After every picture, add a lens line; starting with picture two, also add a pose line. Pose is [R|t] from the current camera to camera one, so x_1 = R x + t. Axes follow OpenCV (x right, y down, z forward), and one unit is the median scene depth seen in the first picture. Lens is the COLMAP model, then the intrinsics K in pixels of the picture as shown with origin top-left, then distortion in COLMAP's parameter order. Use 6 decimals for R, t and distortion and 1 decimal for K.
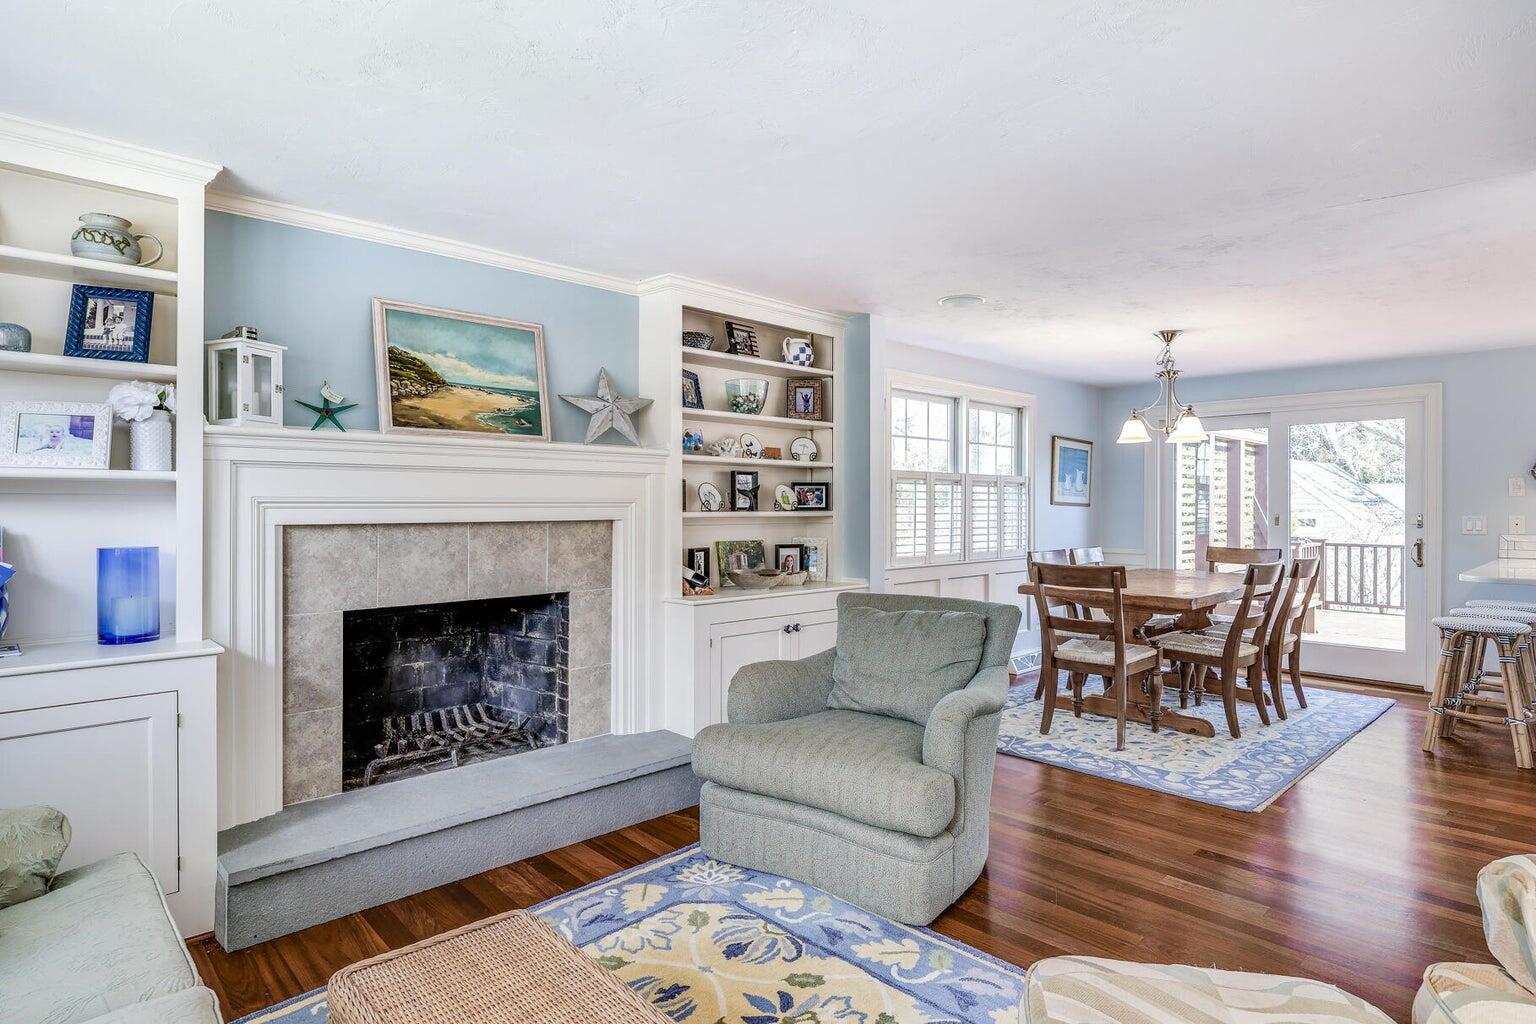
lens RADIAL K [[823.1, 0, 768.0], [0, 823.1, 512.0], [0, 0, 1]] dist [-0.001157, 0.000790]
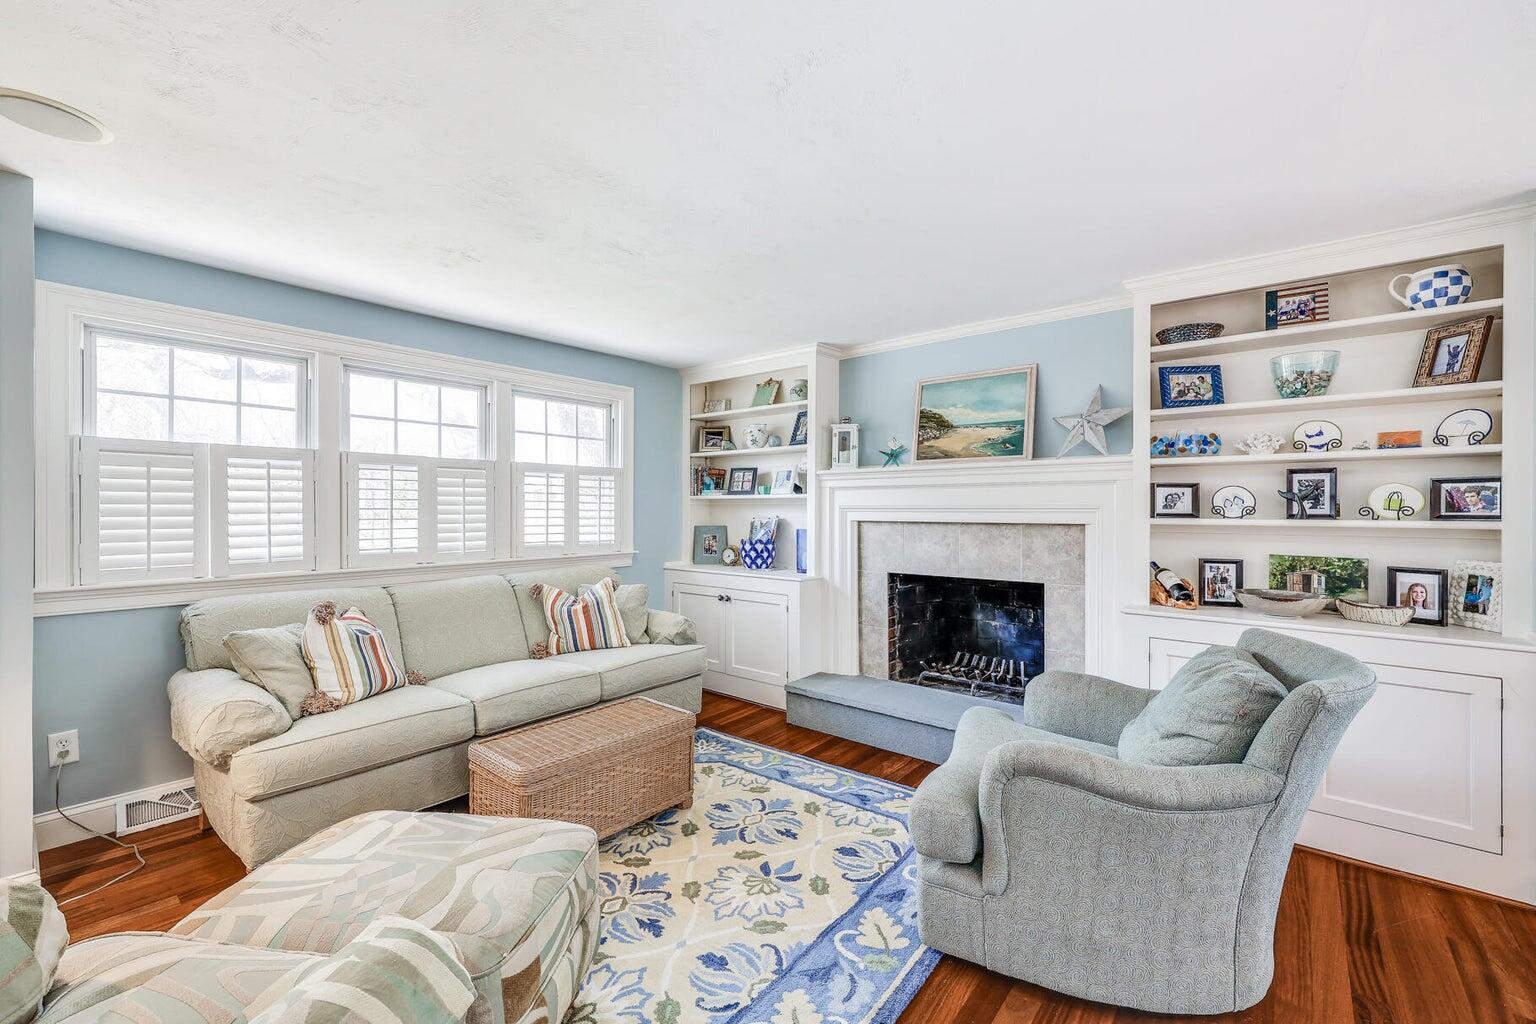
lens RADIAL K [[632.1, 0, 768.0], [0, 632.1, 512.0], [0, 0, 1]] dist [-0.000660, -0.000106]
pose [[0.121643, 0.005932, -0.992556, 0.610596], [-0.010784, 0.999931, 0.004655, -0.006242], [0.992515, 0.010137, 0.121698, 0.486889]]
